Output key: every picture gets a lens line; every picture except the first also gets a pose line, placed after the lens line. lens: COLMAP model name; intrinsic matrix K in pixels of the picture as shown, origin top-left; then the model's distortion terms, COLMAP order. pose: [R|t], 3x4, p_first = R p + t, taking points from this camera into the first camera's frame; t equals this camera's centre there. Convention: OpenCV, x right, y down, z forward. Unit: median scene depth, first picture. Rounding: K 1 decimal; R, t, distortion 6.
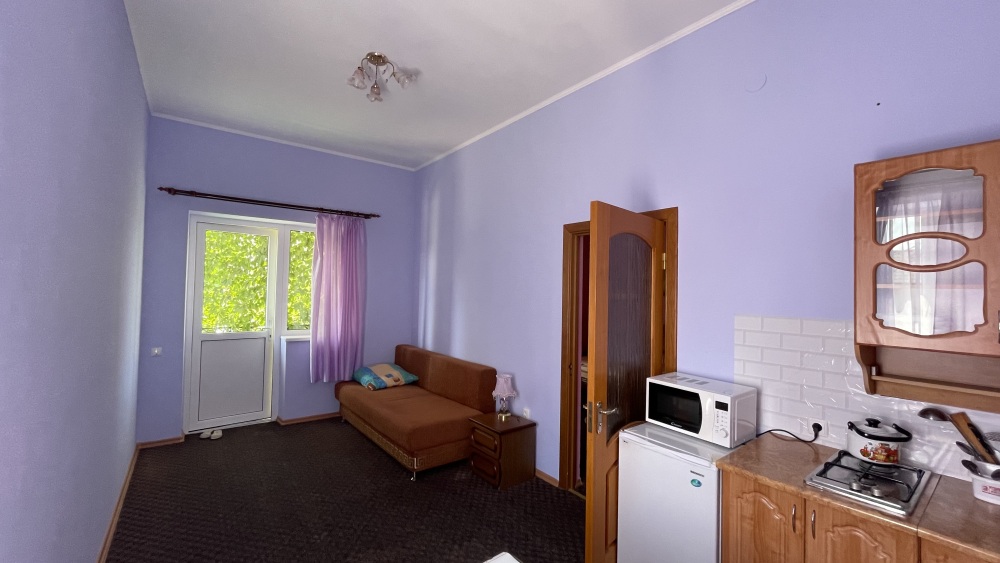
lens RADIAL K [[408.1, 0, 500.0], [0, 408.1, 281.5], [0, 0, 1]] dist [0.000430, -0.000050]
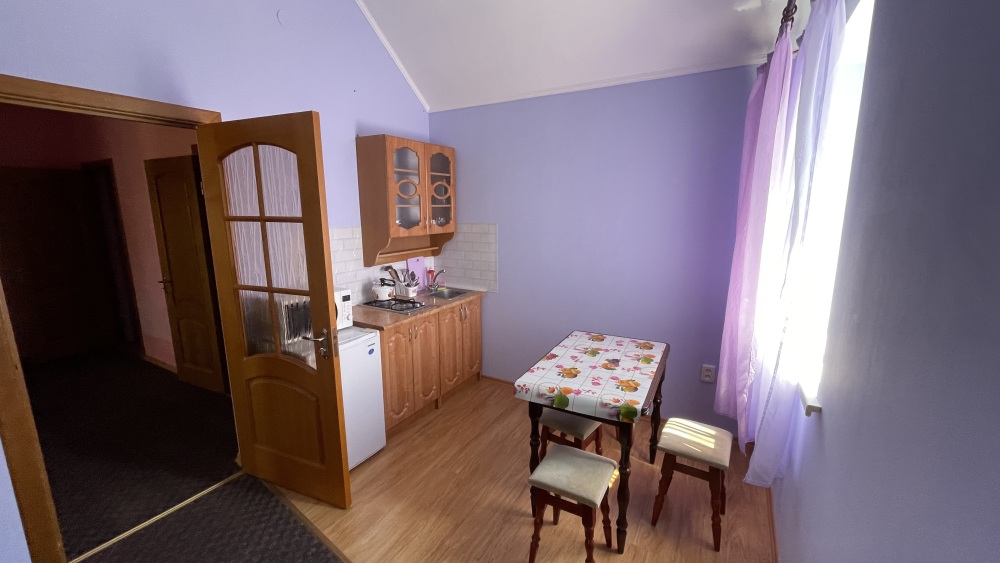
lens RADIAL K [[408.1, 0, 500.0], [0, 408.1, 281.5], [0, 0, 1]] dist [0.000430, -0.000050]
pose [[-0.380782, -0.186742, 0.905612, -0.976932], [-0.019738, 0.980813, 0.193949, -0.019152], [-0.924454, 0.055978, -0.377162, 1.202591]]
